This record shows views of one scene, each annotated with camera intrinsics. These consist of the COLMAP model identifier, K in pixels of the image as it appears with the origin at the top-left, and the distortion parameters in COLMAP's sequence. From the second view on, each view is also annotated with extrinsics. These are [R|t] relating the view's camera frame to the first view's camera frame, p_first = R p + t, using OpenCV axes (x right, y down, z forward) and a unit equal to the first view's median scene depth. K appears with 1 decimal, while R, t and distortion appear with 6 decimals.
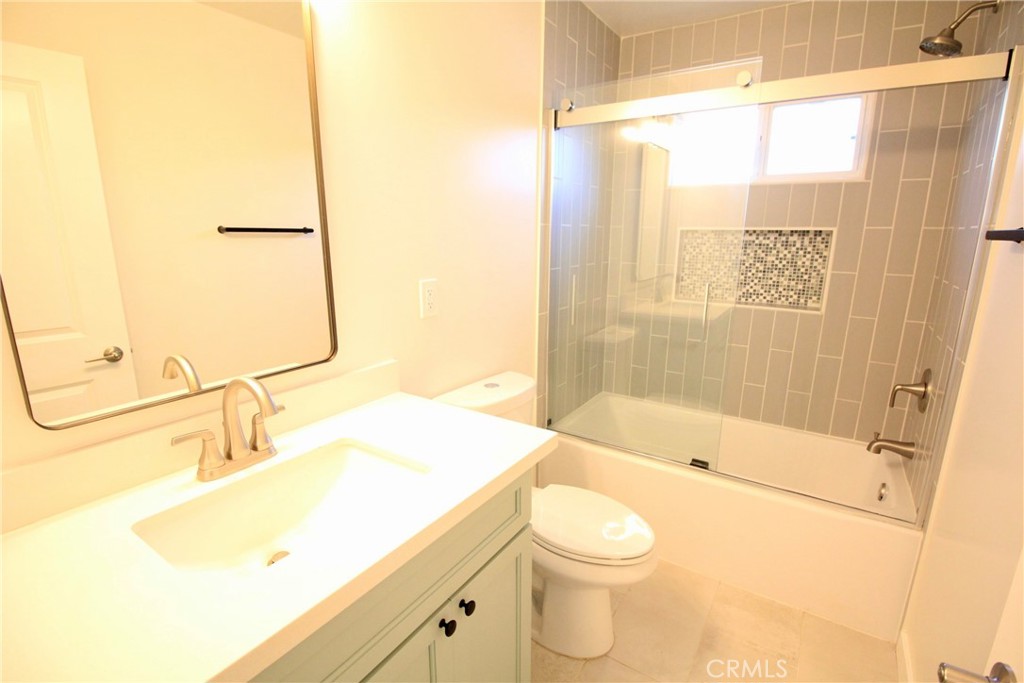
lens RADIAL K [[474.8, 0, 514.8], [0, 474.8, 342.7], [0, 0, 1]] dist [0.001076, -0.015239]
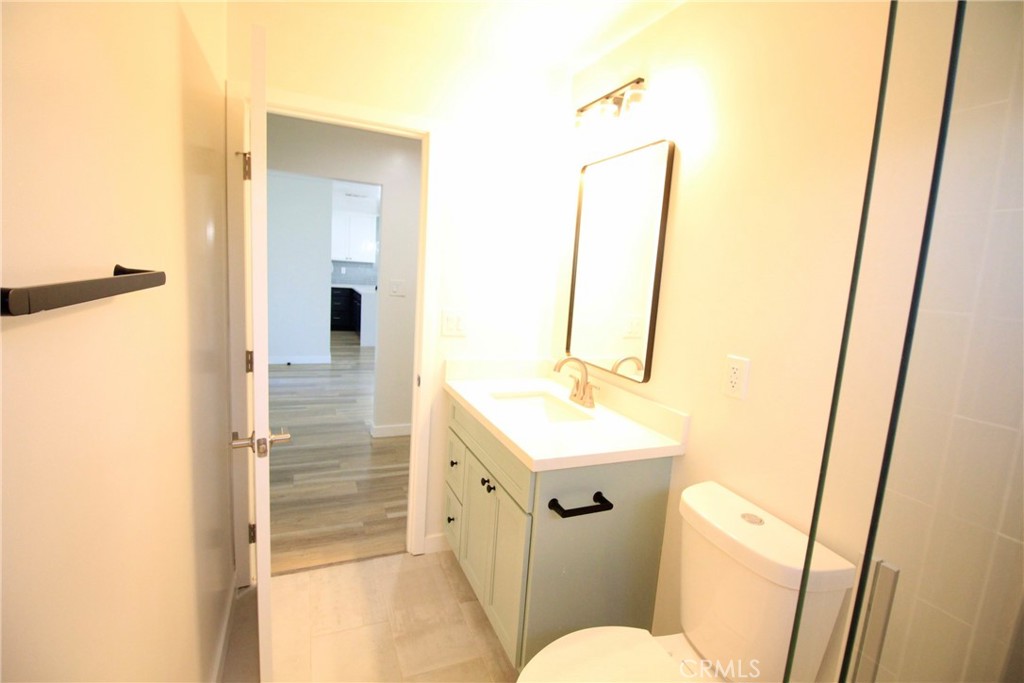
lens RADIAL K [[474.8, 0, 514.8], [0, 474.8, 342.7], [0, 0, 1]] dist [0.001076, -0.015239]
pose [[-0.545960, 0.077881, -0.834184, 1.028484], [-0.260087, 0.930723, 0.257117, -0.353861], [0.796419, 0.357336, -0.487882, 1.368282]]
